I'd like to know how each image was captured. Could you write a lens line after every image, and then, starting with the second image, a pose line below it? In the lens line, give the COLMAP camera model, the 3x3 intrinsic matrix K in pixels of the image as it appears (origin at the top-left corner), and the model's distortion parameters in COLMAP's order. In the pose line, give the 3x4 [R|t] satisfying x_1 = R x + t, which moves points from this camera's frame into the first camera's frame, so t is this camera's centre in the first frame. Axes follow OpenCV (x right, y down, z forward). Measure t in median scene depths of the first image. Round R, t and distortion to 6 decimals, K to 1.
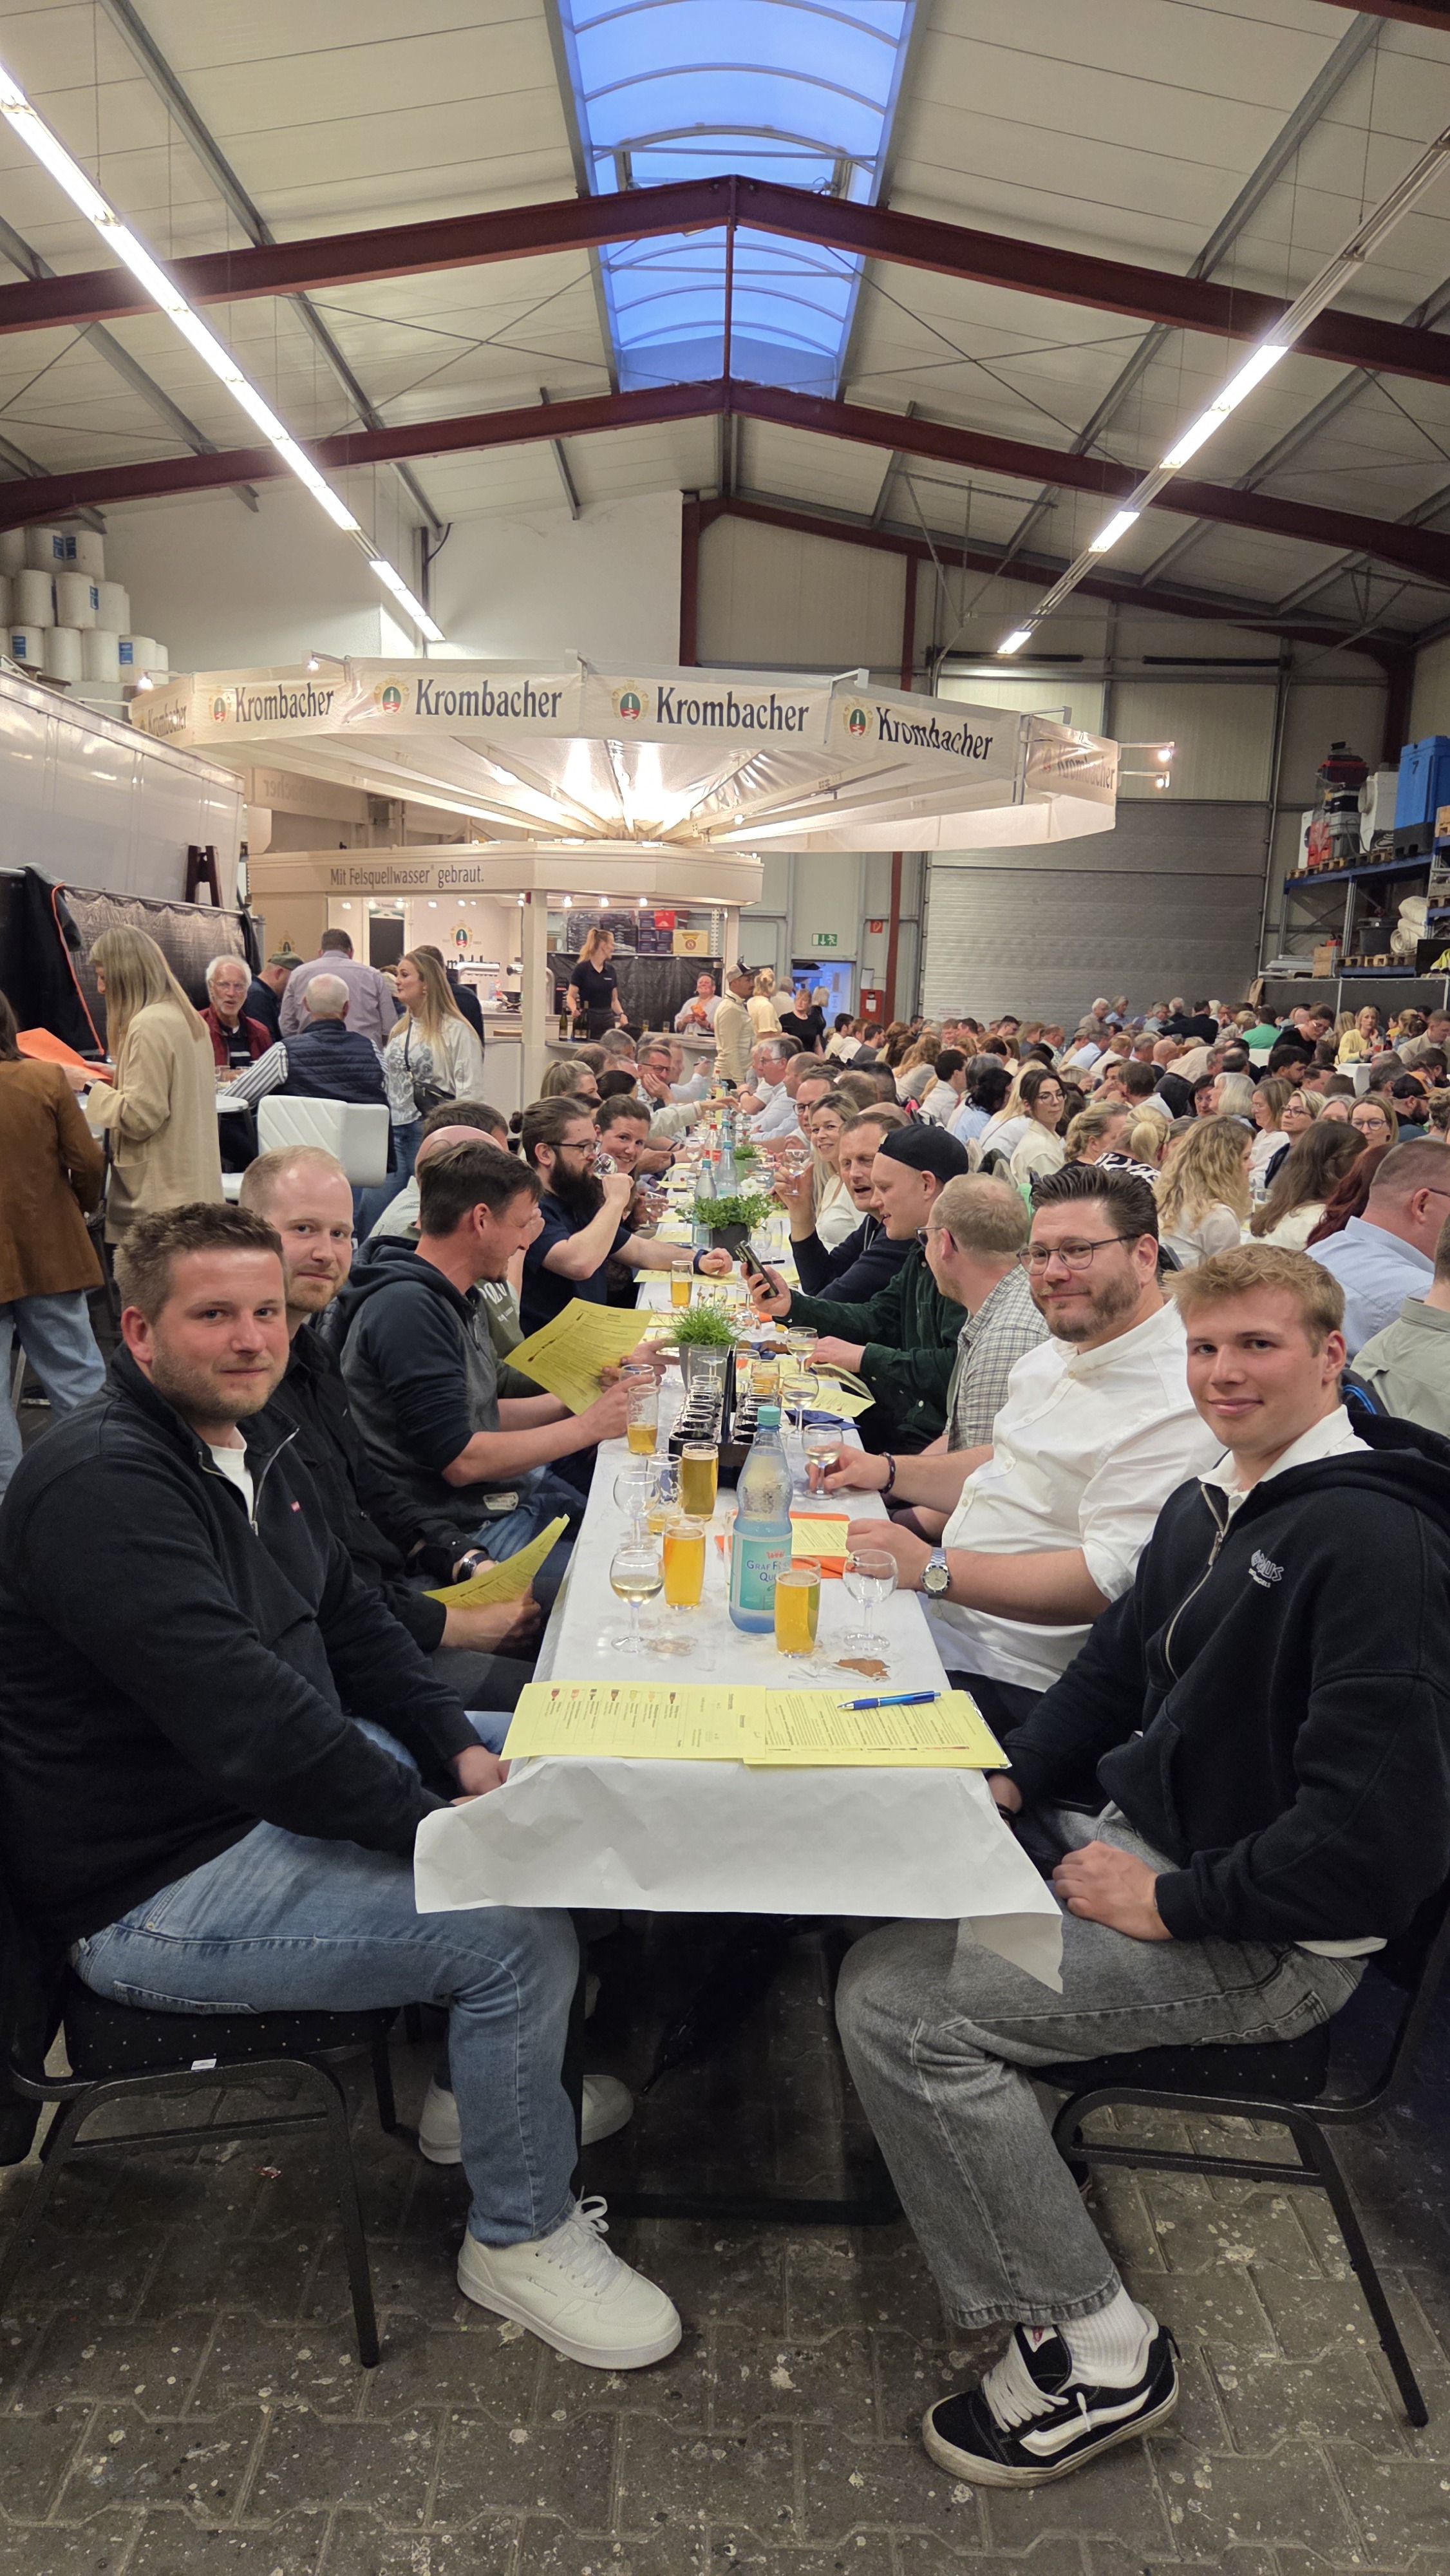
lens RADIAL K [[1702.9, 0, 724.5], [0, 1702.9, 1280.4], [0, 0, 1]] dist [0.061203, -0.047812]
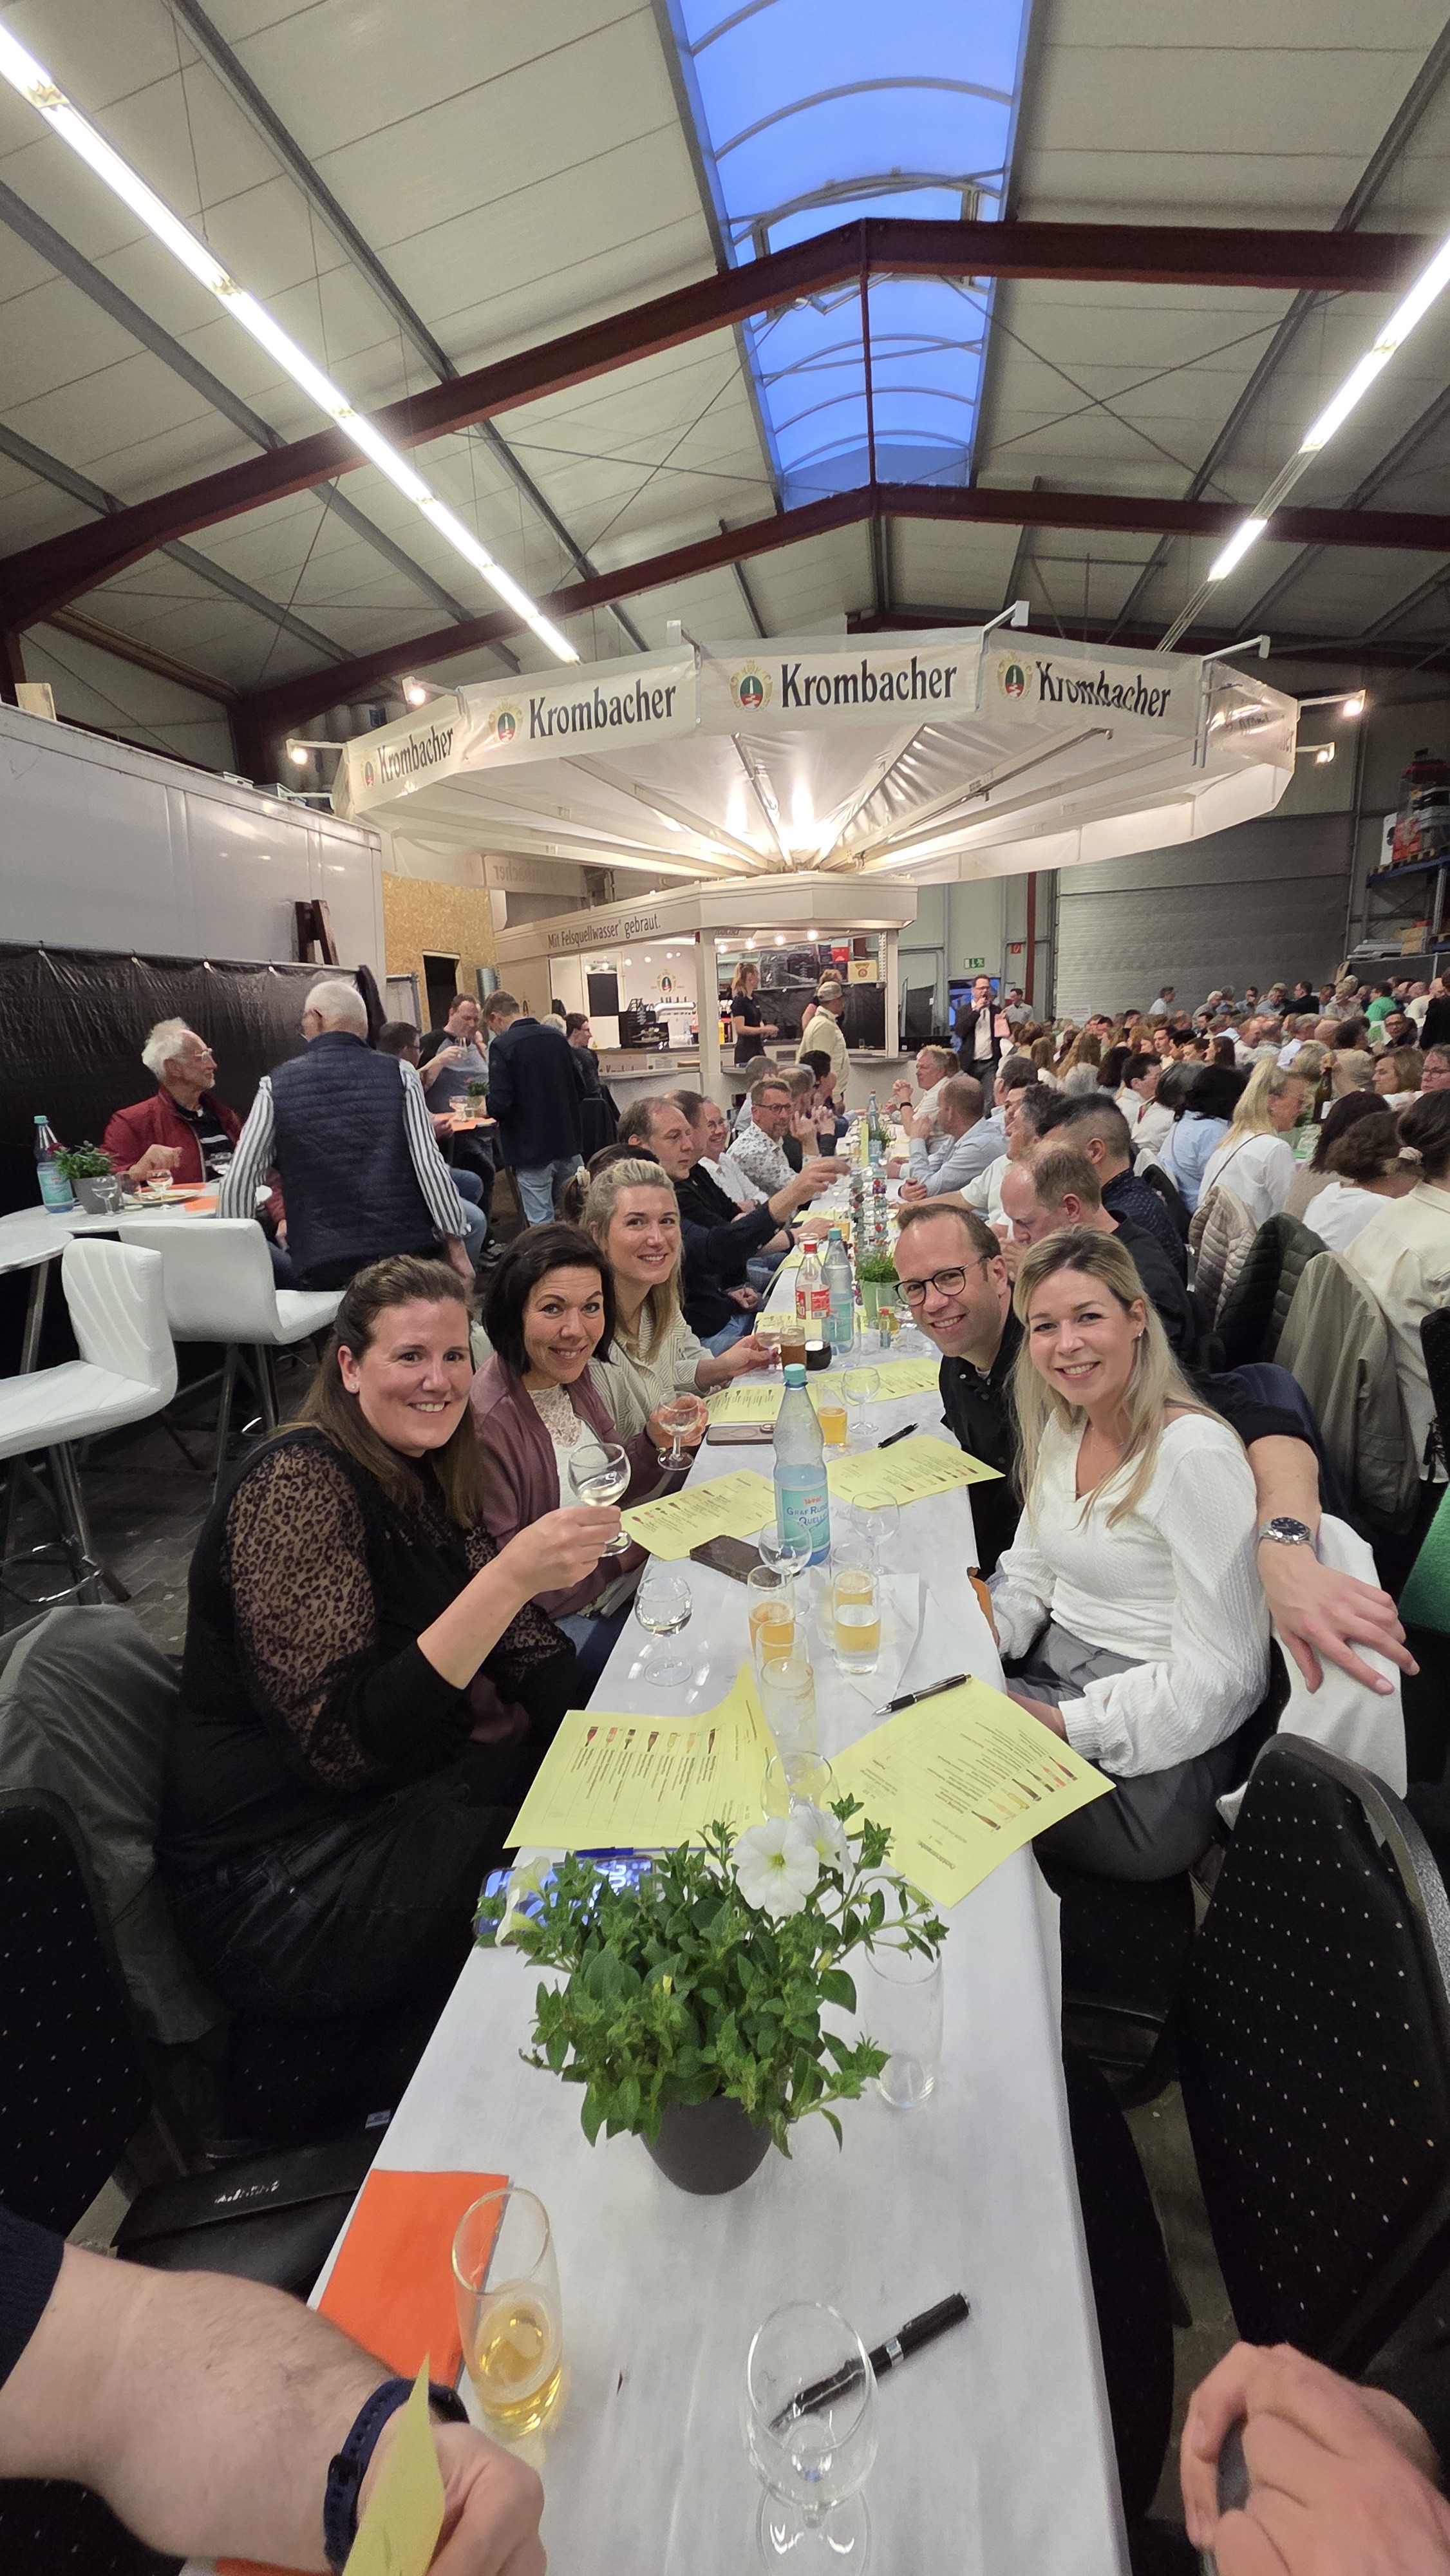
lens RADIAL K [[1045.0, 0, 719.9], [0, 1045.0, 1292.6], [0, 0, 1]] dist [0.004862, -0.002686]
pose [[0.981940, -0.038028, -0.185331, 0.009575], [0.053963, 0.995194, 0.081710, -0.037568], [0.181333, -0.090235, 0.979273, 0.235233]]
